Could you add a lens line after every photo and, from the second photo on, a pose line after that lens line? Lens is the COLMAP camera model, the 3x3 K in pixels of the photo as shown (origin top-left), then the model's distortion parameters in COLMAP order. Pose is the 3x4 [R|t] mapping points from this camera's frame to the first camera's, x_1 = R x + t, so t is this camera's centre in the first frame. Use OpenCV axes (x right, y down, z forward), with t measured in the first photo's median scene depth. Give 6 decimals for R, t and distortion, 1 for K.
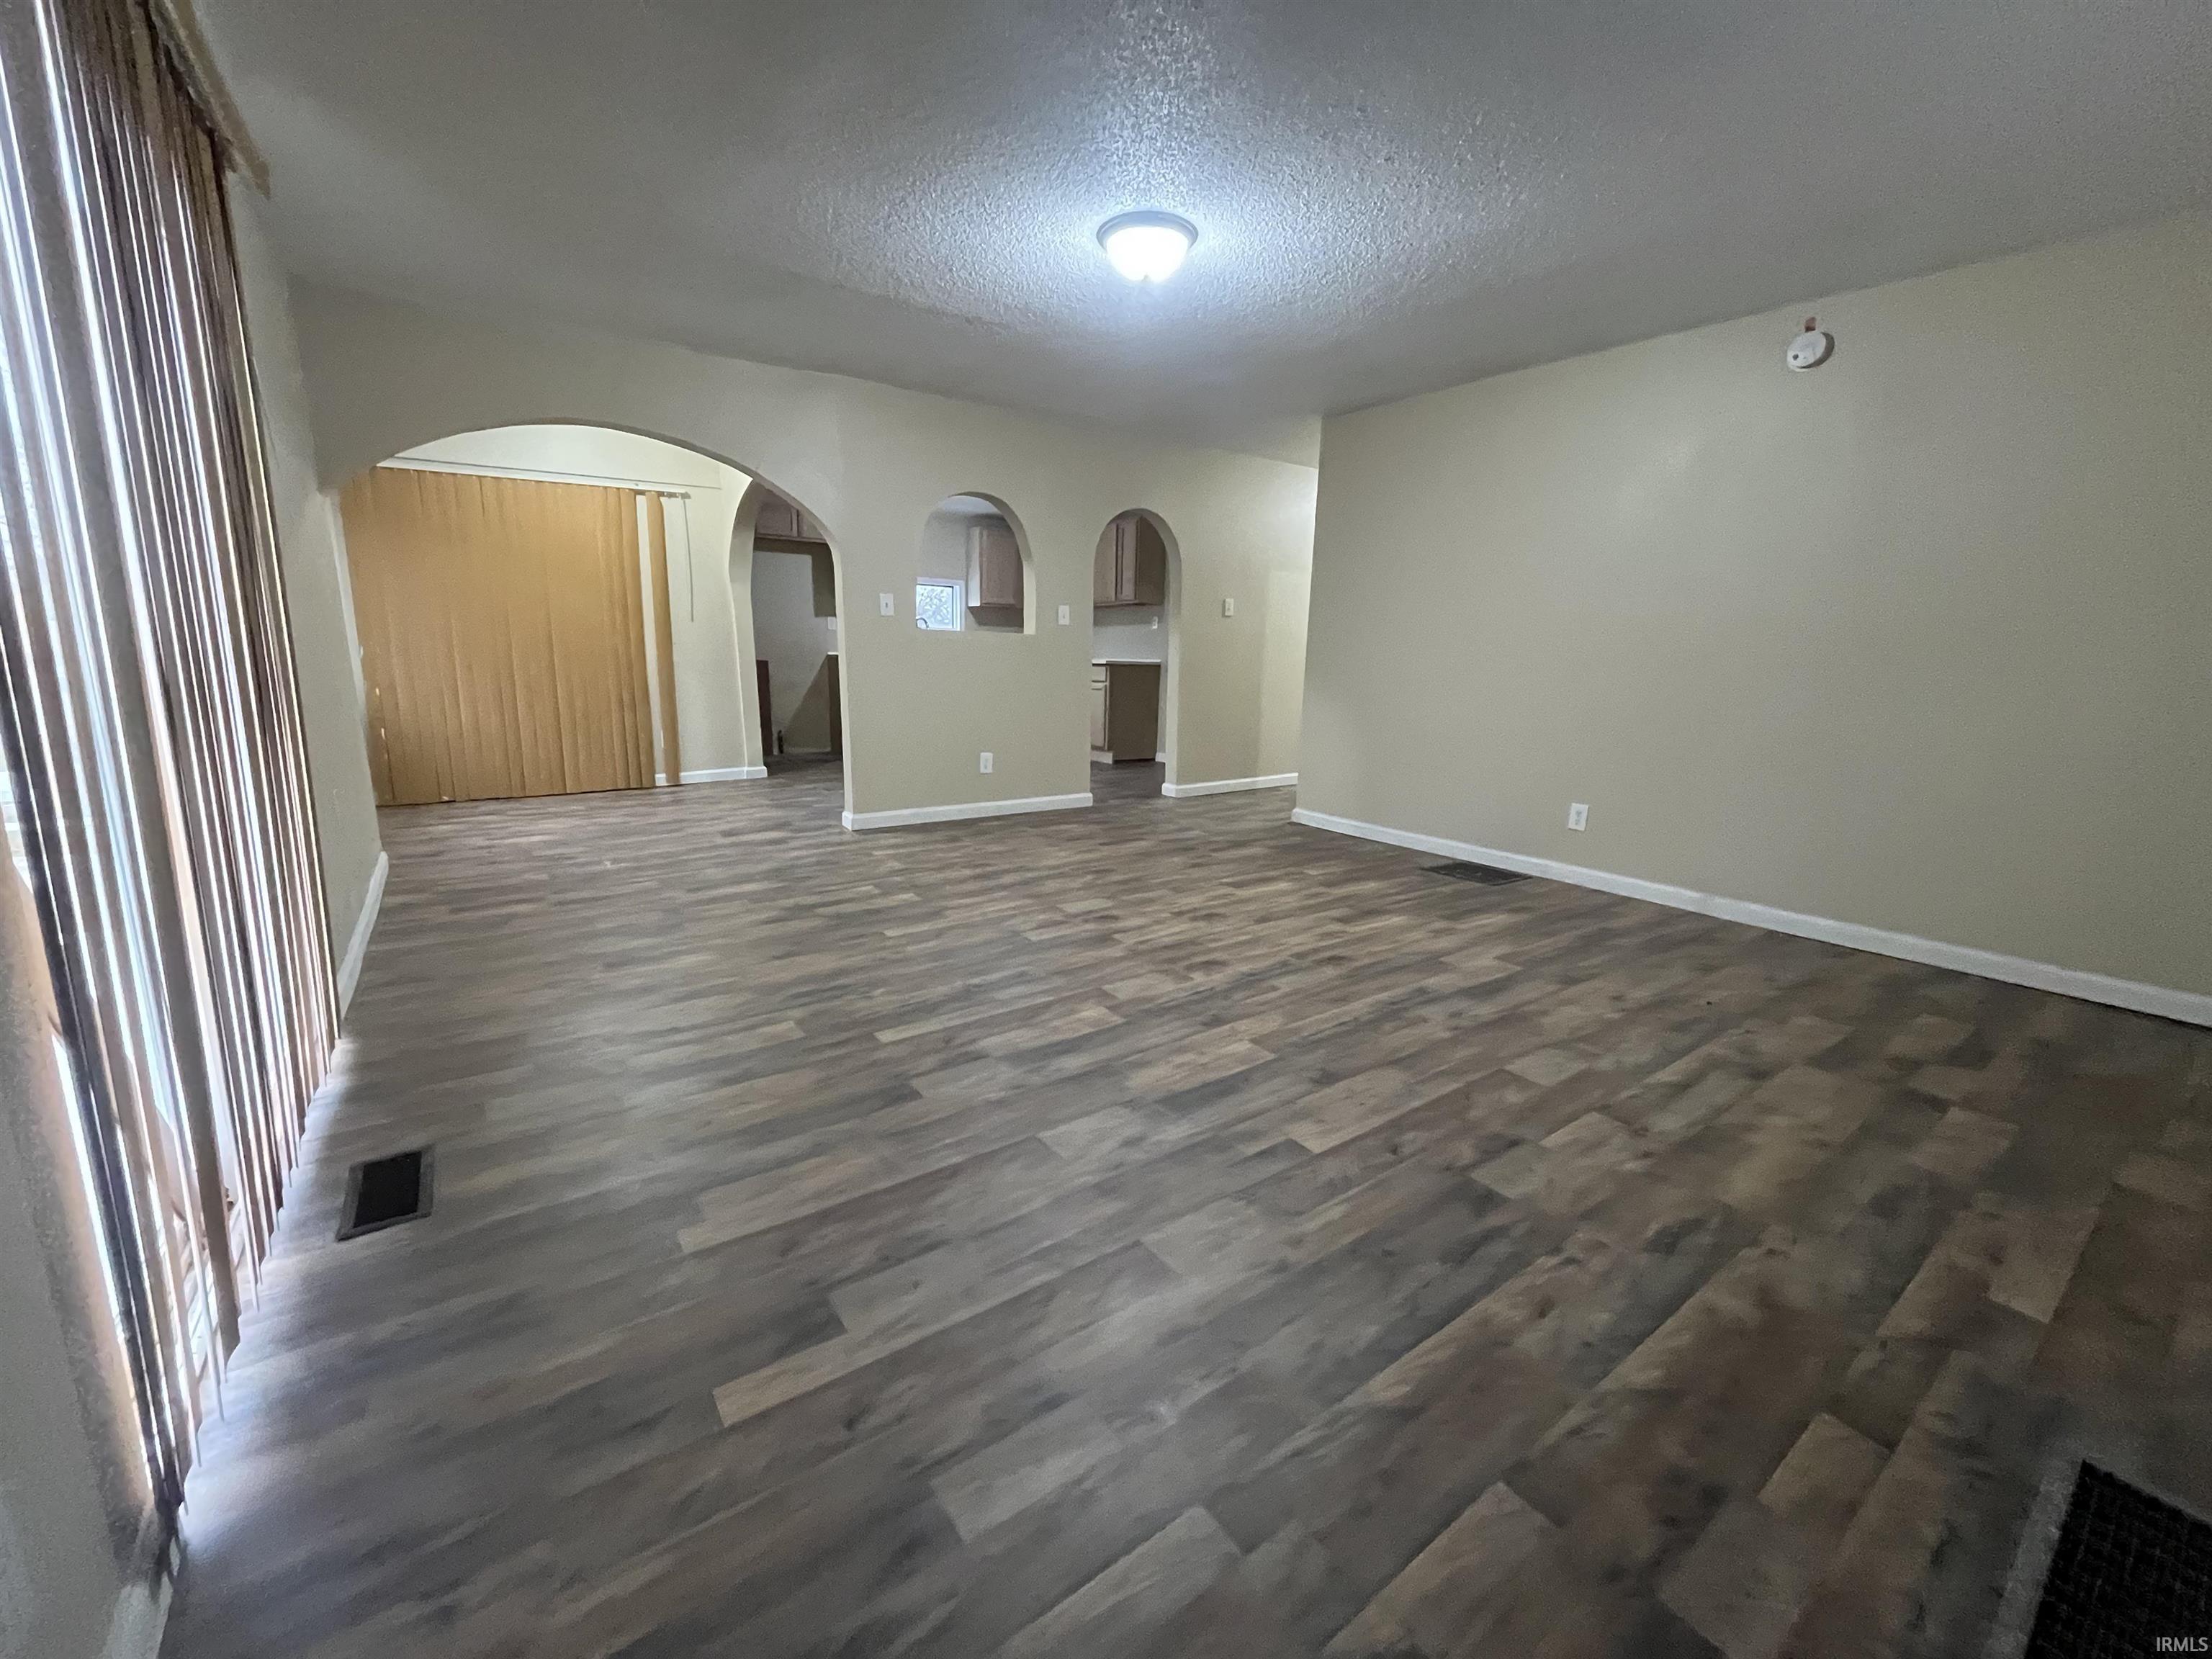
lens RADIAL K [[889.2, 0, 1108.6], [0, 889.2, 823.8], [0, 0, 1]] dist [-0.003259, 0.000000]
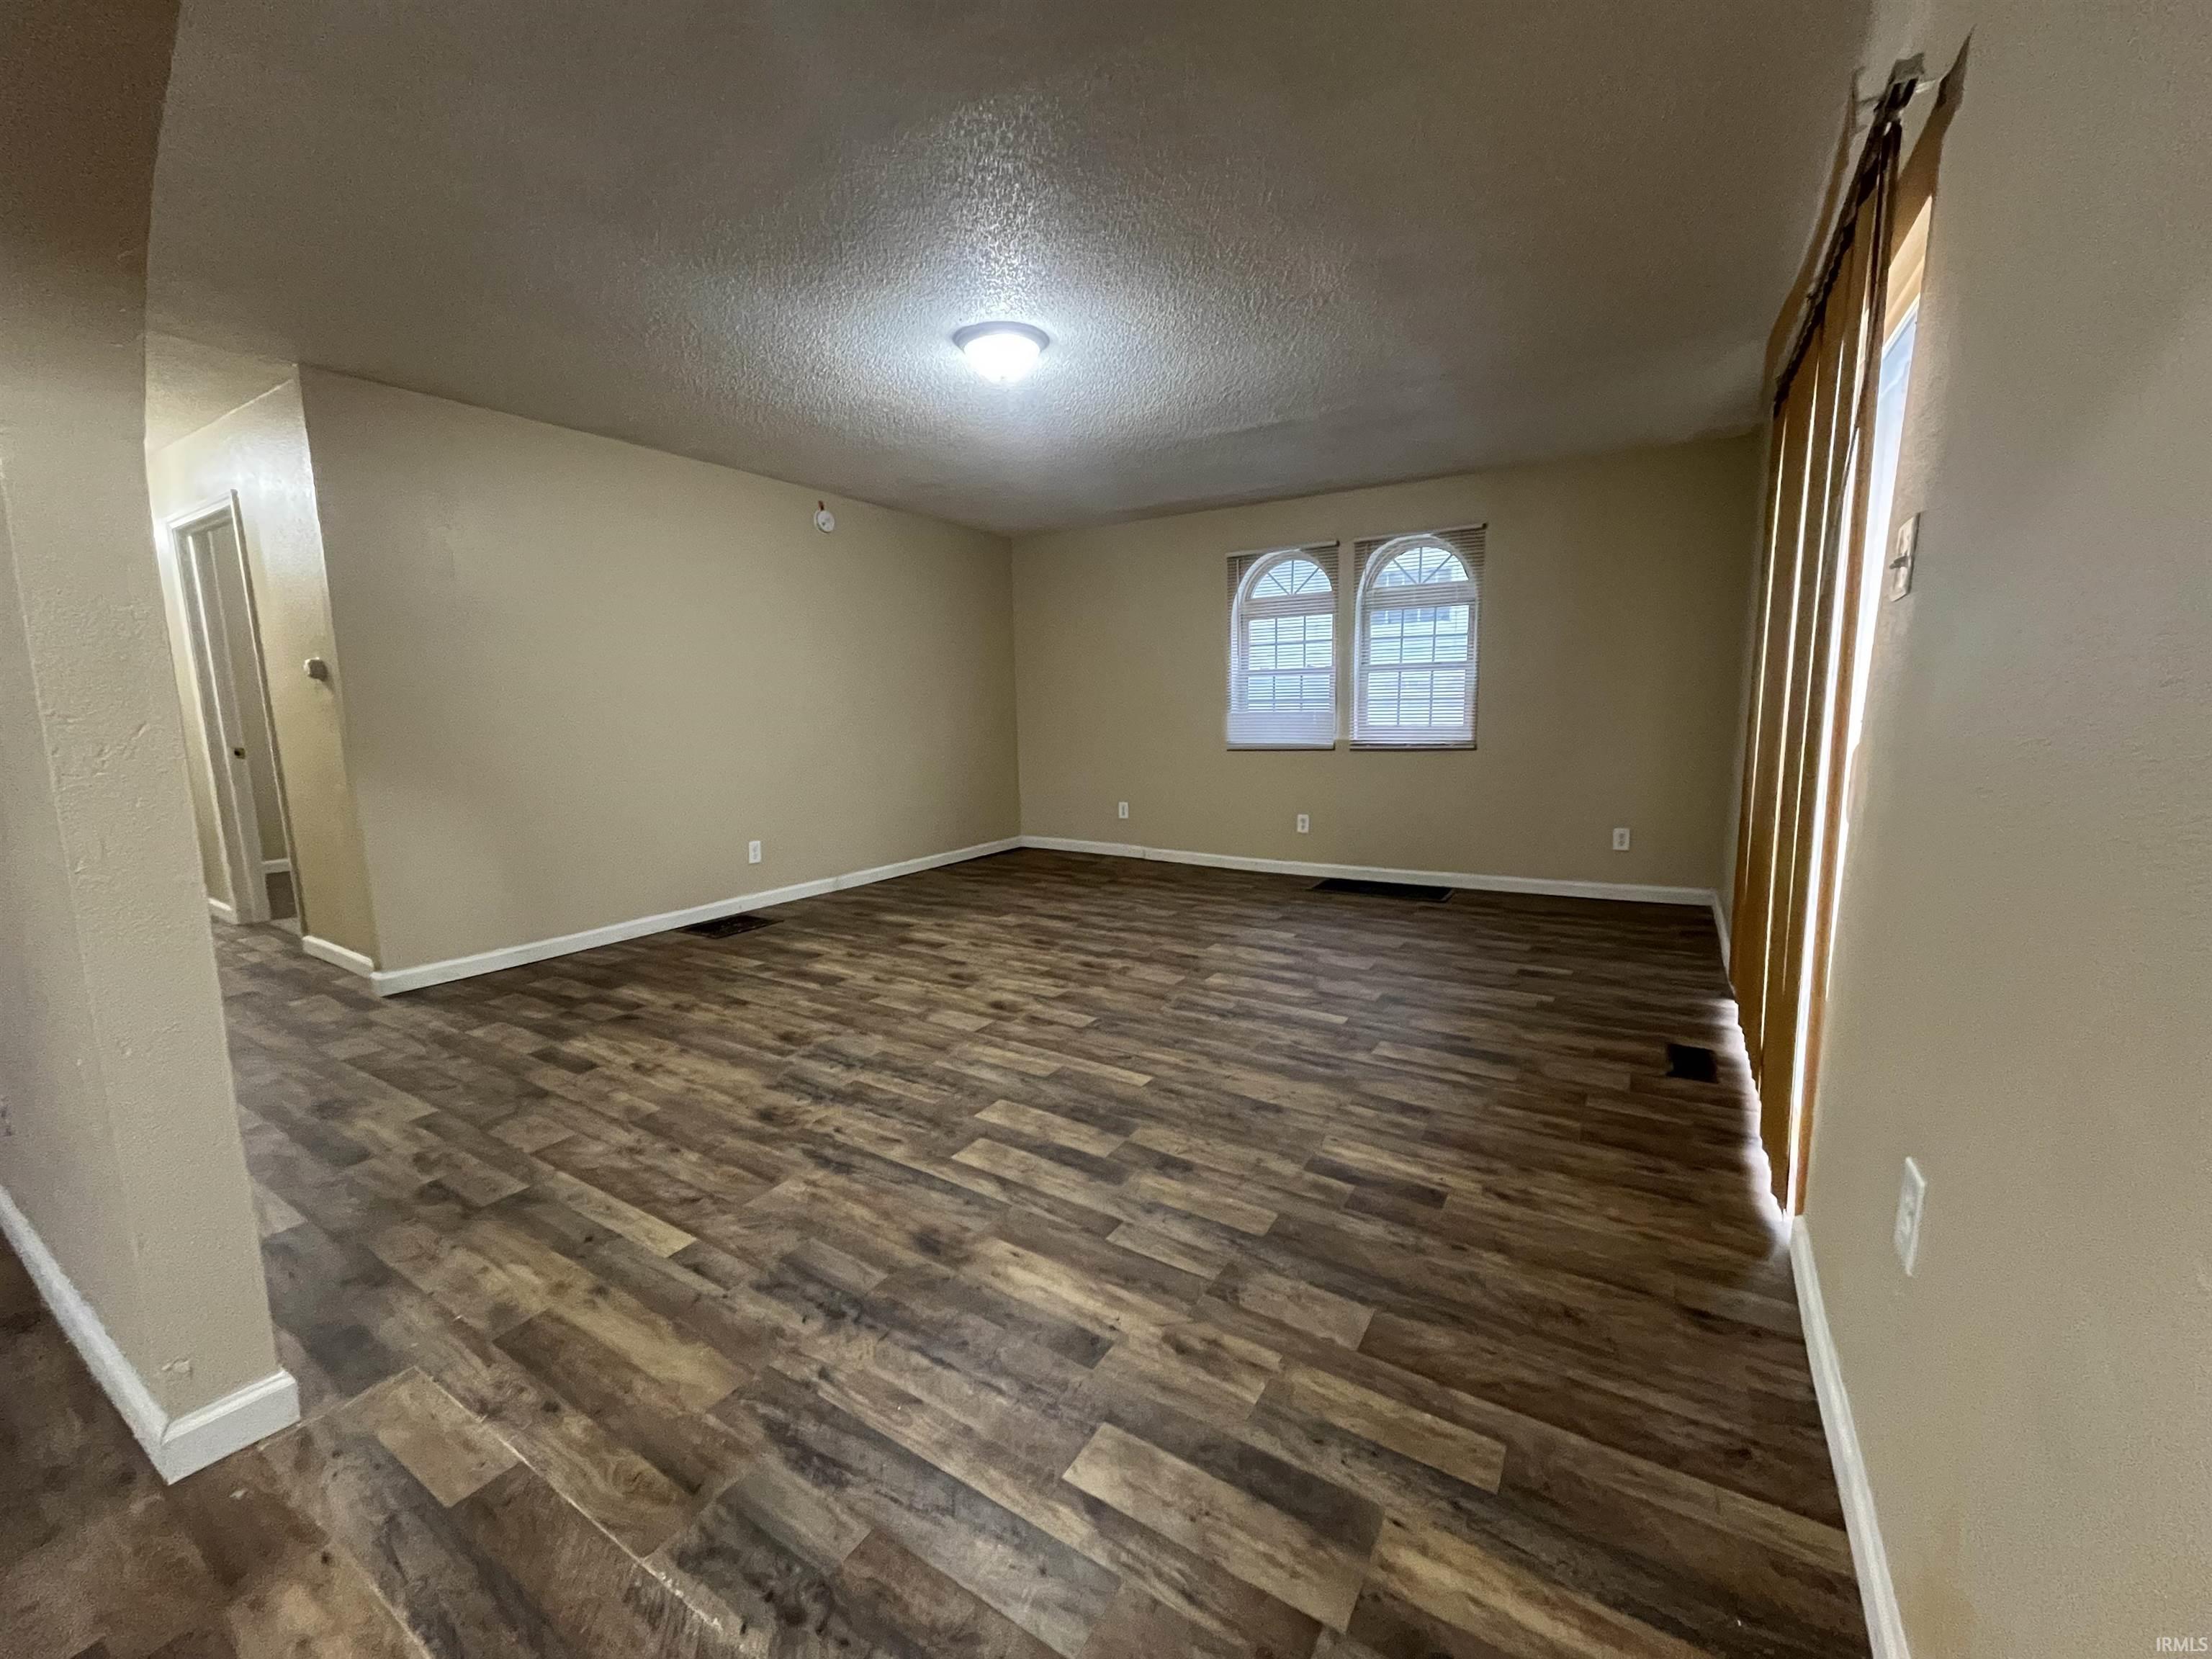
lens RADIAL K [[889.2, 0, 1109.3], [0, 889.2, 824.1], [0, 0, 1]] dist [-0.003259, 0.000000]
pose [[-0.385759, -0.143176, 0.911422, -0.915960], [0.179440, 0.957377, 0.226343, -0.283972], [-0.904981, 0.250859, -0.343625, 1.211384]]
